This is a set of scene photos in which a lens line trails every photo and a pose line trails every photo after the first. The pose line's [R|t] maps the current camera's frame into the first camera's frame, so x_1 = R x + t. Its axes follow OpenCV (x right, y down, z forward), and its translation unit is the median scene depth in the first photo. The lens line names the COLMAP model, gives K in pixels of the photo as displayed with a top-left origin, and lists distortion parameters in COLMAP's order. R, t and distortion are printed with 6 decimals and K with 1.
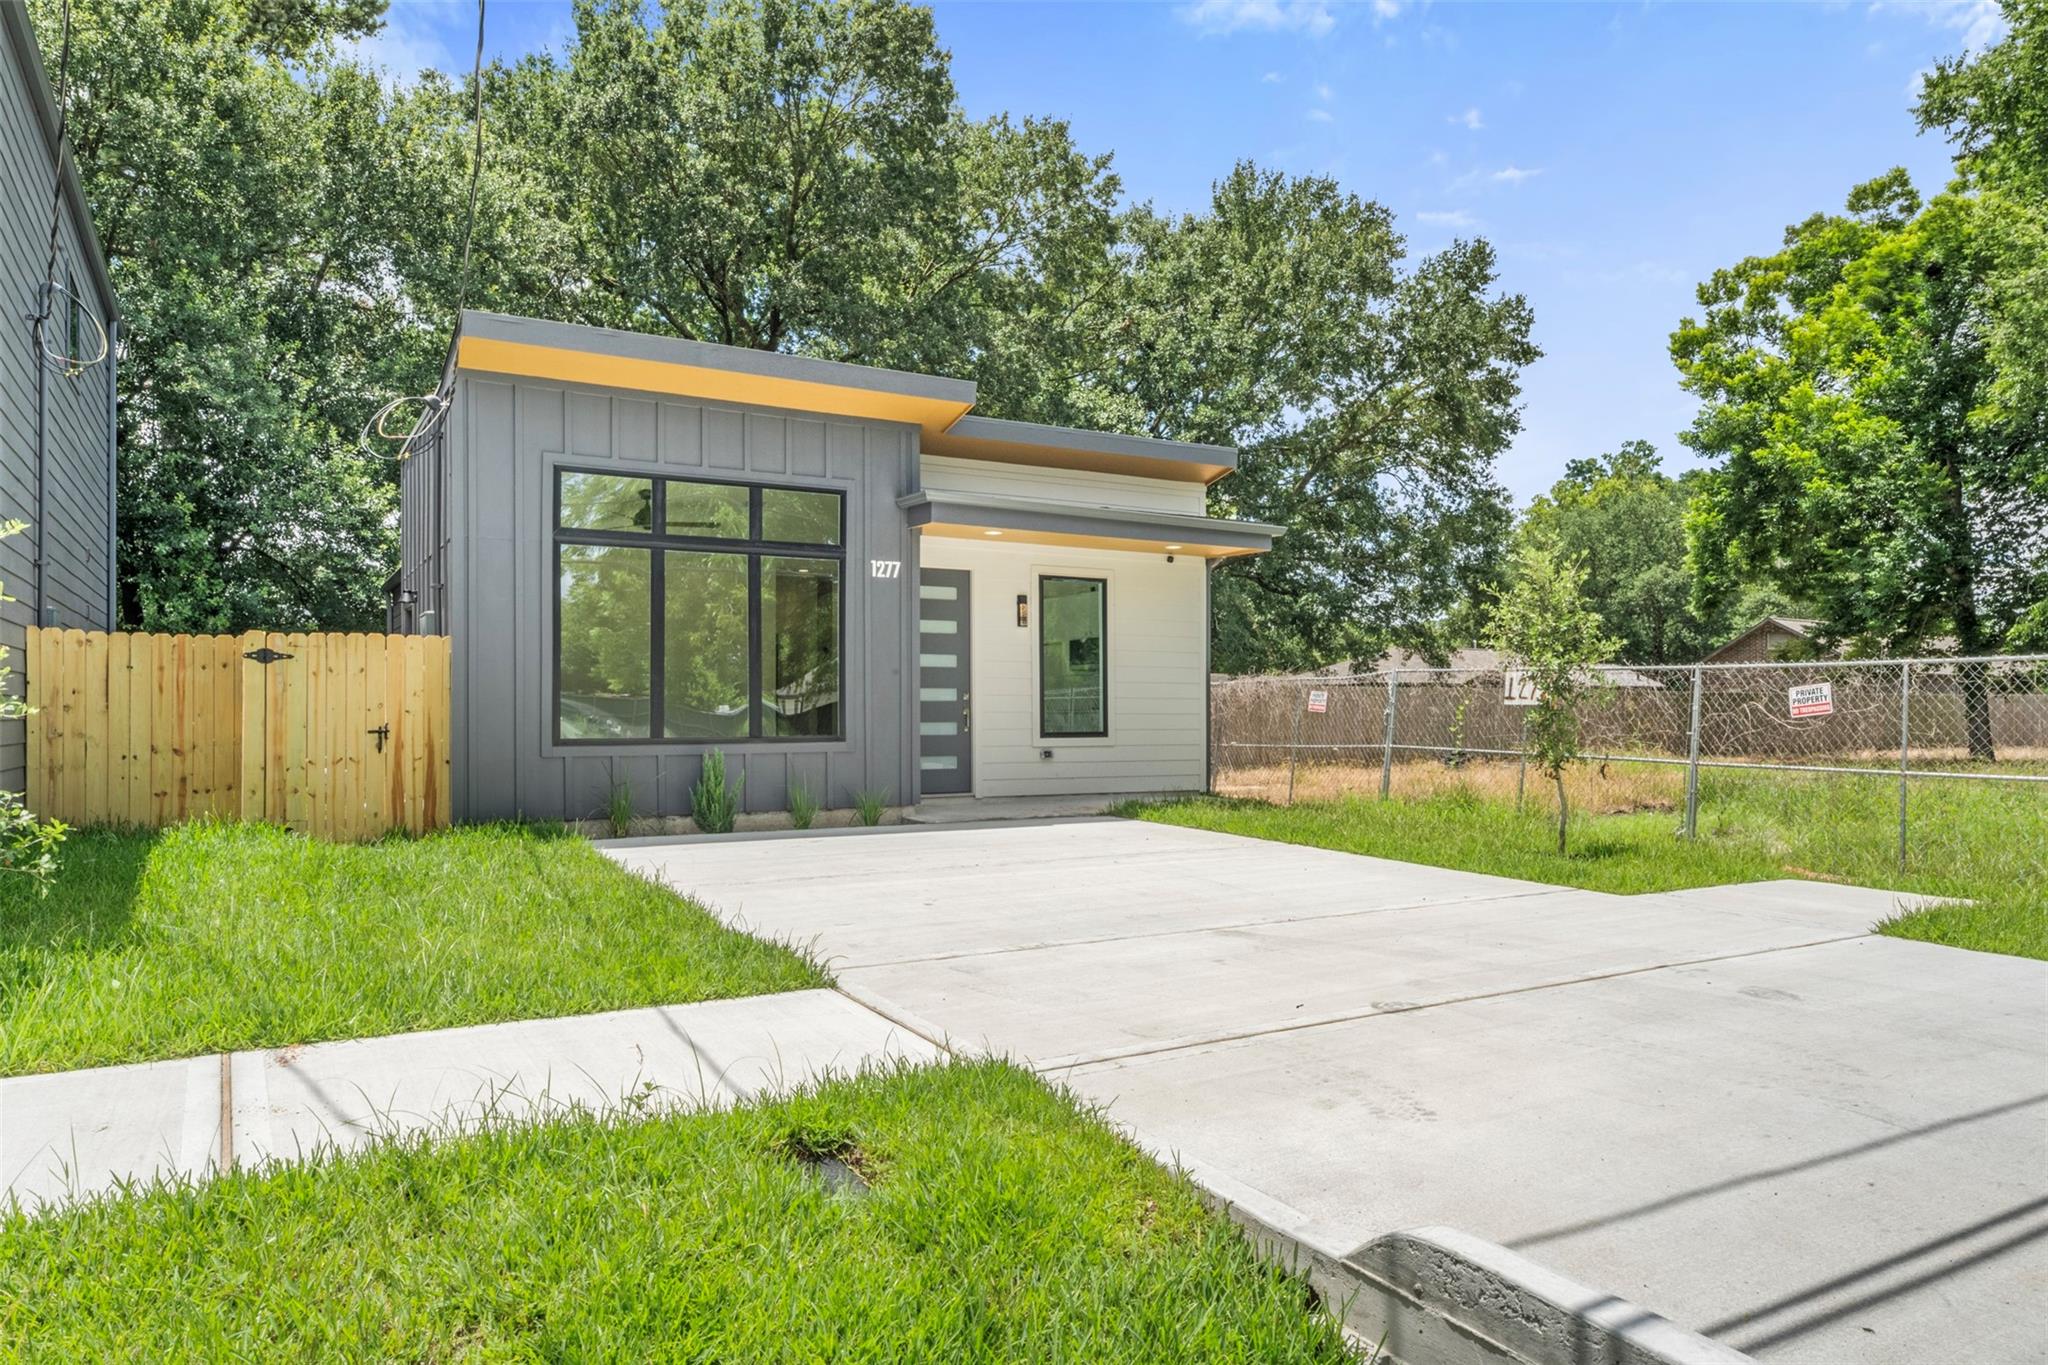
lens RADIAL K [[1340.1, 0, 1041.2], [0, 1340.1, 691.9], [0, 0, 1]] dist [0.010355, 0.018303]
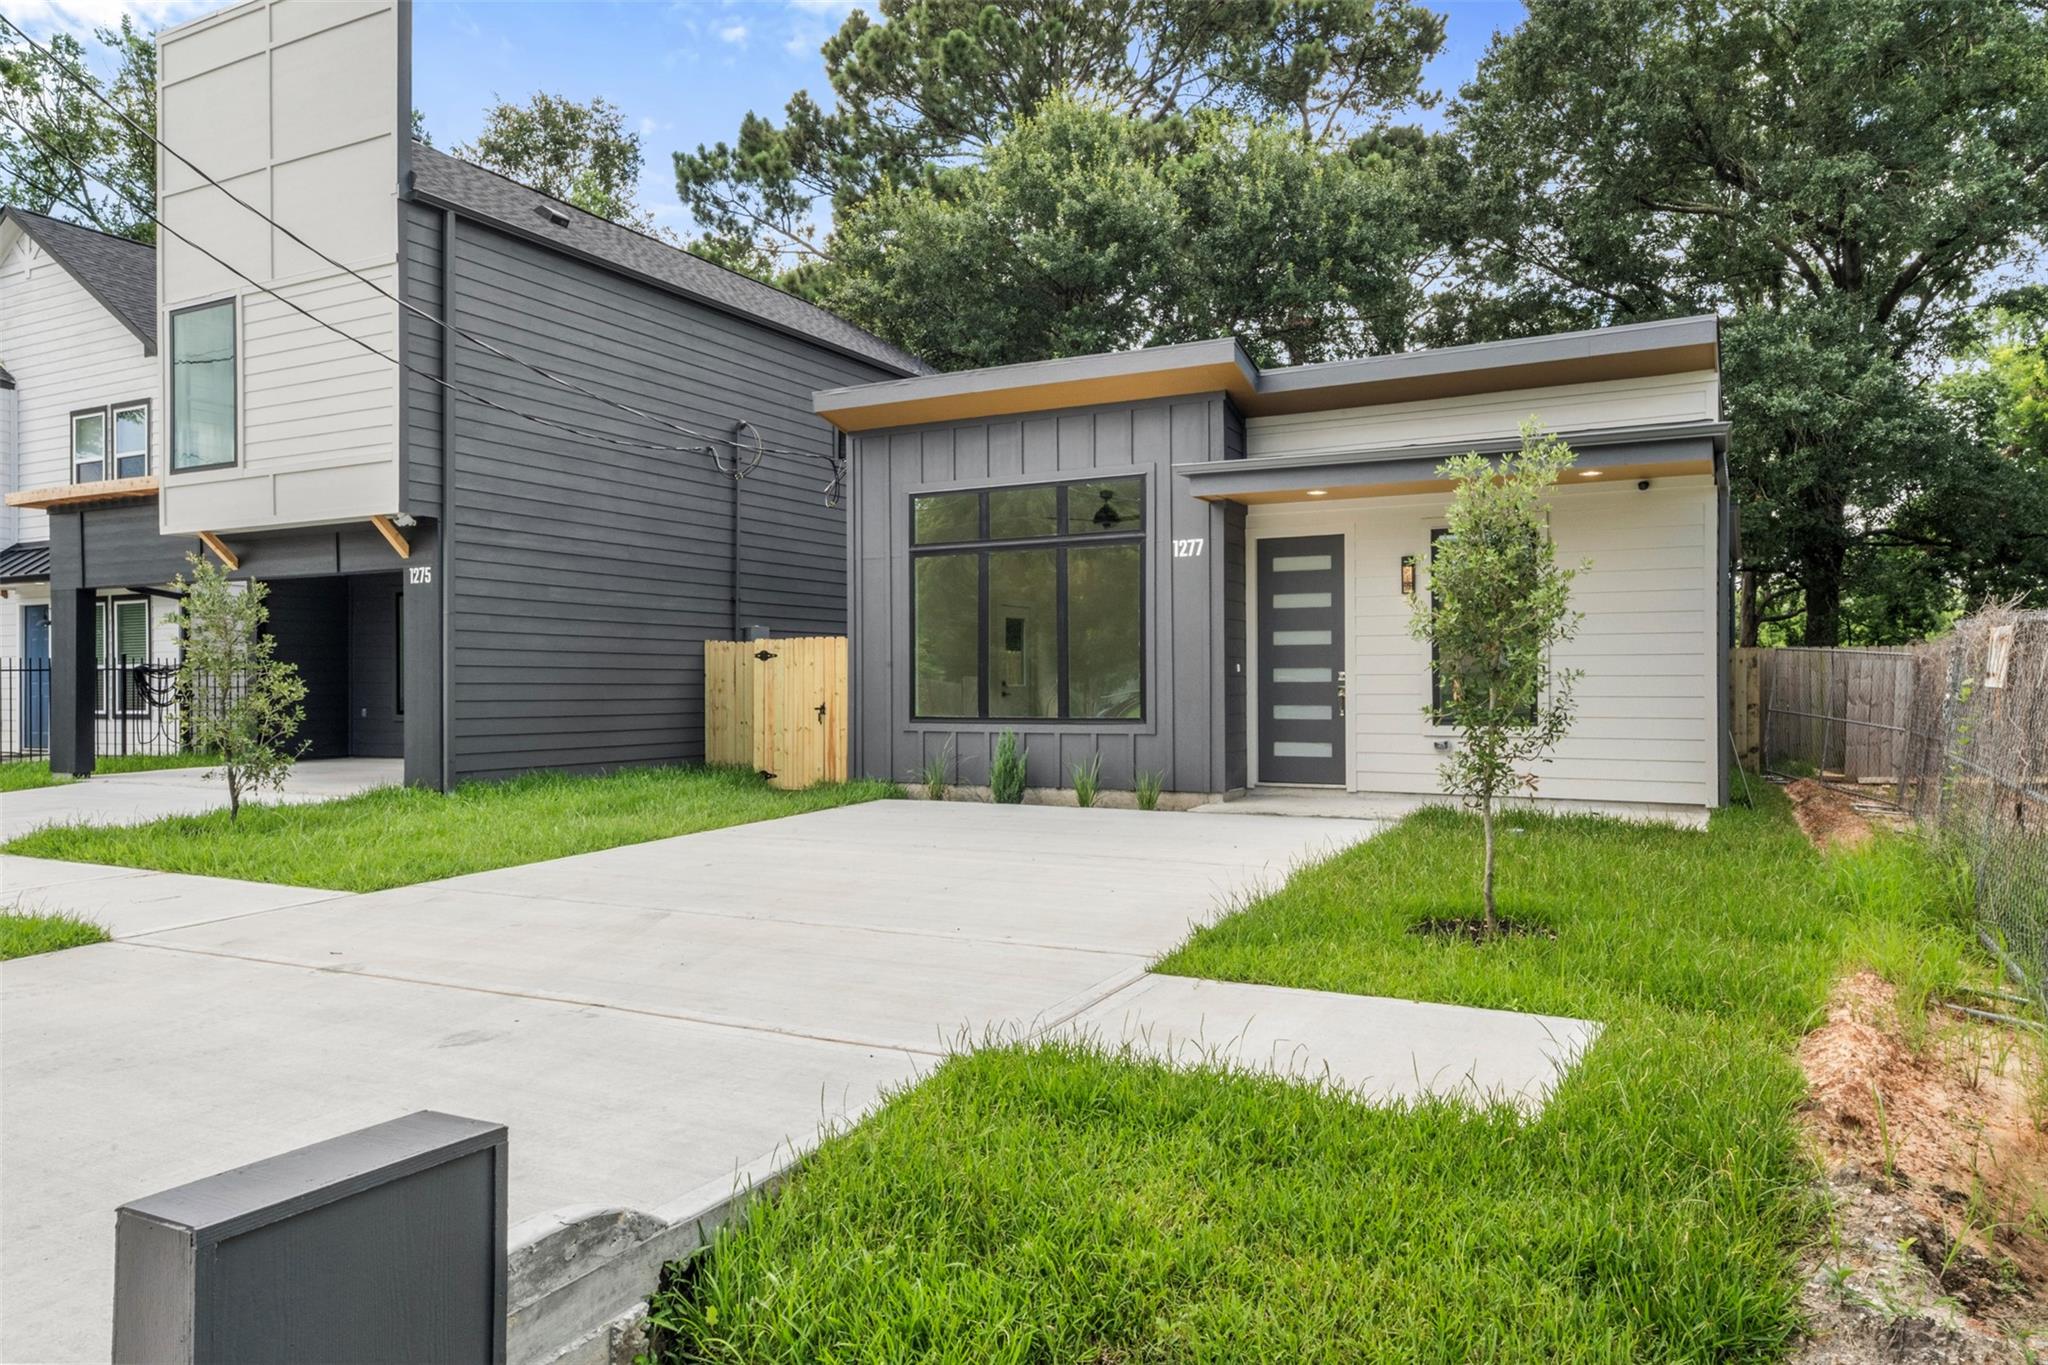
lens RADIAL K [[1340.1, 0, 1025.5], [0, 1340.1, 691.3], [0, 0, 1]] dist [0.010355, 0.018303]
pose [[0.516820, 0.006201, -0.856071, 0.598910], [0.018328, 0.999664, 0.018306, -0.007047], [0.855898, -0.025151, 0.516533, 0.361115]]
